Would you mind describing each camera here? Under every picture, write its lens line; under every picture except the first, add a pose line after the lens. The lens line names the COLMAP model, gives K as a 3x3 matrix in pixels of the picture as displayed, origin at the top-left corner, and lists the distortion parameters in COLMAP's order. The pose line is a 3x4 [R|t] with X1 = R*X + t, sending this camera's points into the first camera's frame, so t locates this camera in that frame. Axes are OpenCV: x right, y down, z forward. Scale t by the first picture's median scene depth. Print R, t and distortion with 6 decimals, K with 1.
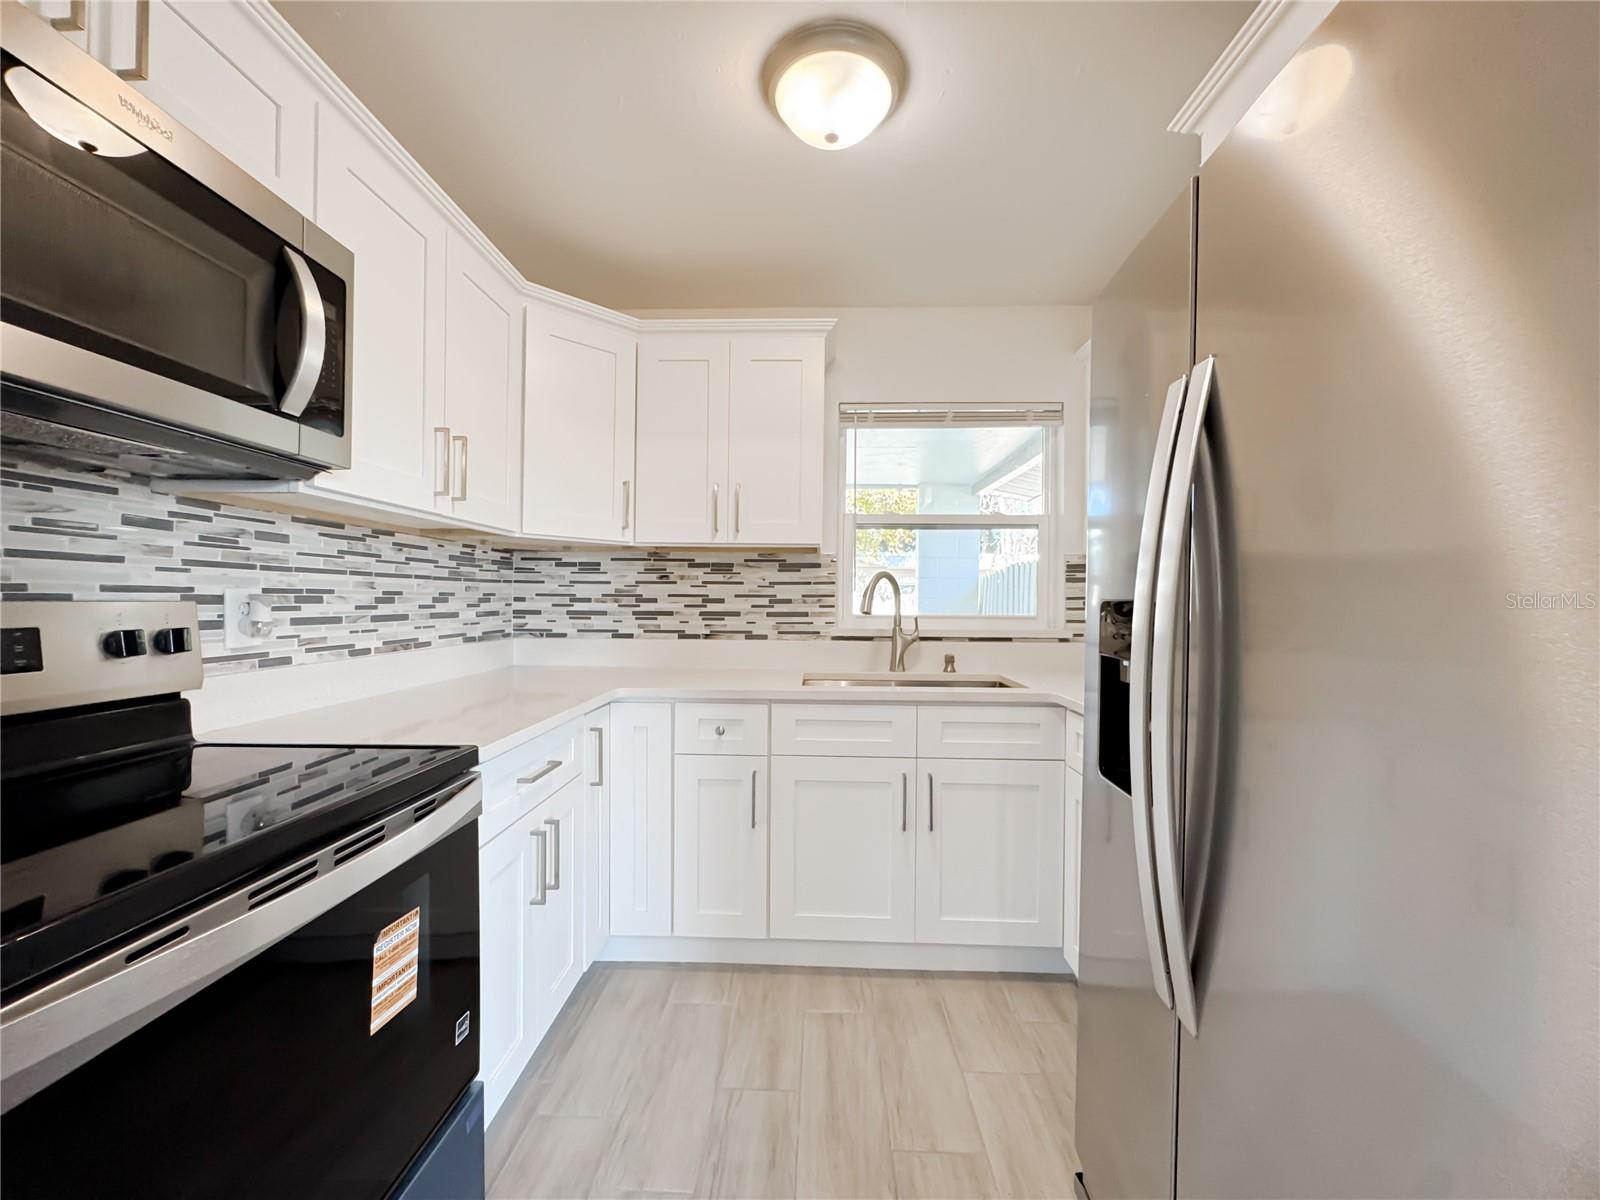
lens RADIAL K [[638.0, 0, 796.3], [0, 638.0, 601.0], [0, 0, 1]] dist [-0.005791, 0.000559]
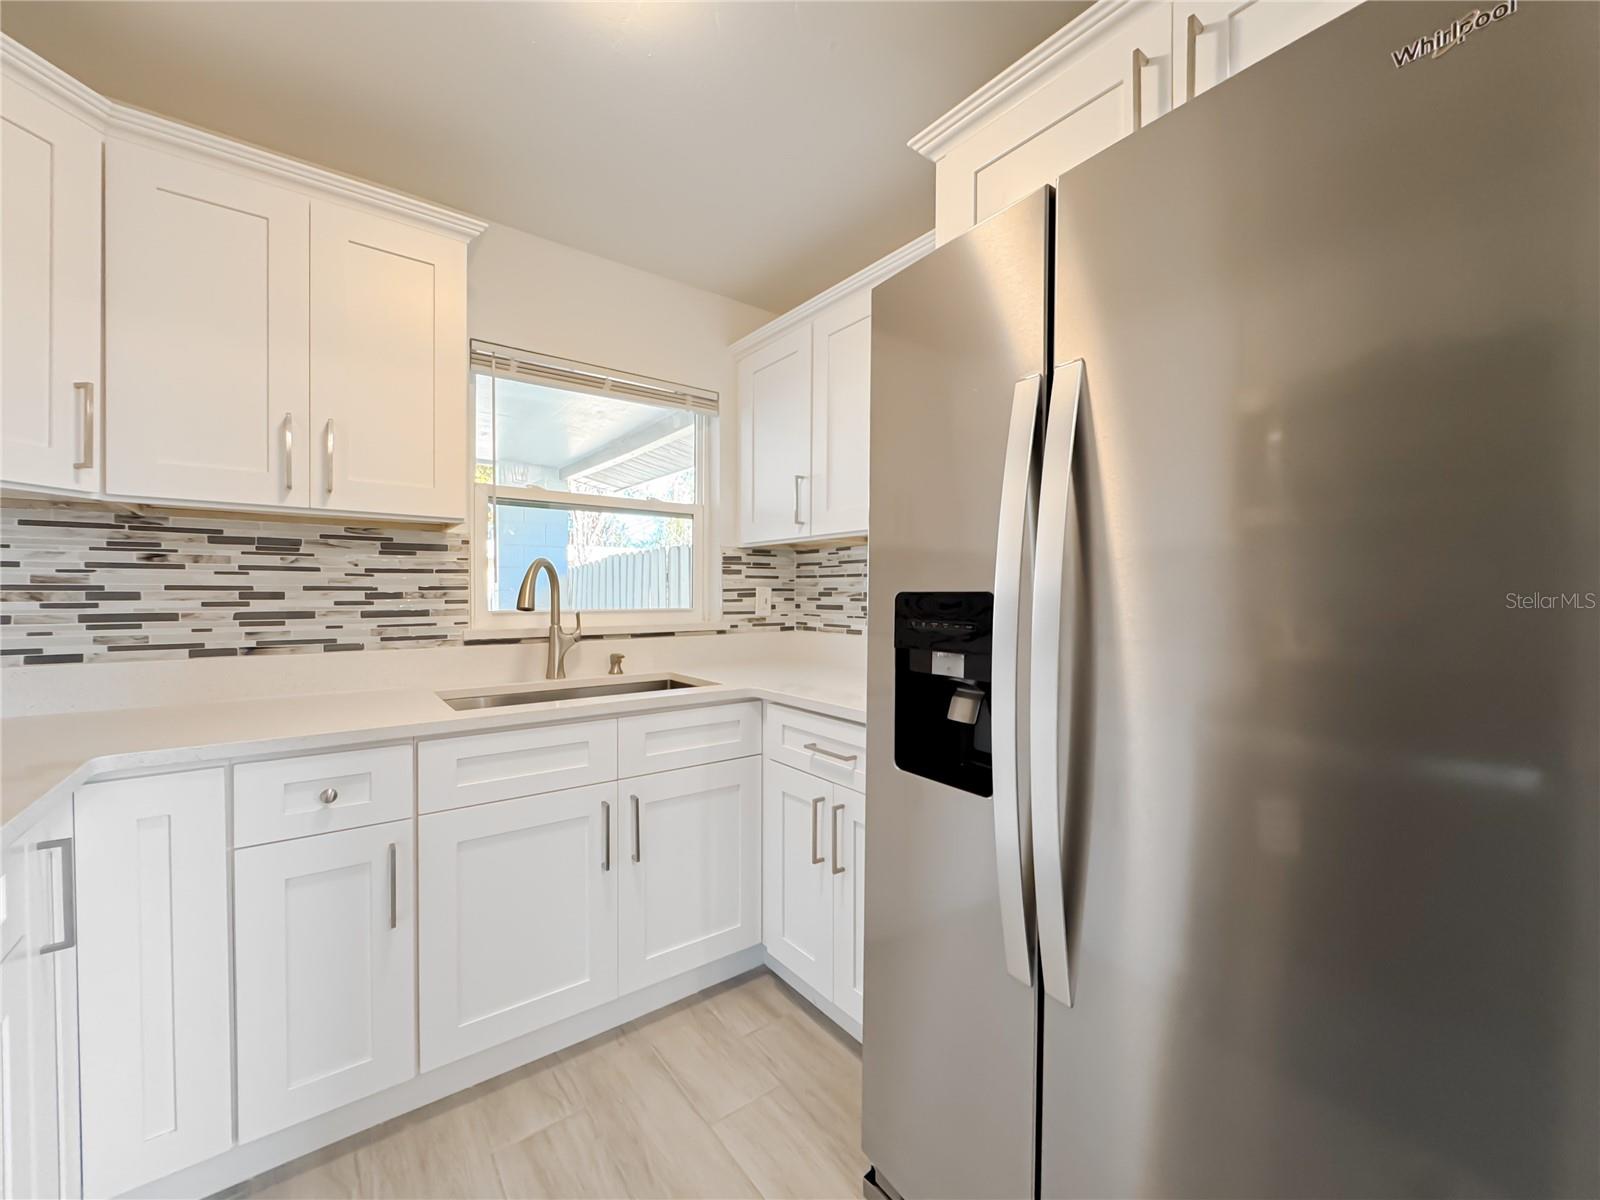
lens RADIAL K [[638.0, 0, 796.3], [0, 638.0, 601.0], [0, 0, 1]] dist [-0.005791, 0.000559]
pose [[0.773285, -0.013877, 0.633906, -0.133761], [0.005857, 0.999874, 0.014744, -0.001448], [-0.634031, -0.007689, 0.773269, 0.167697]]
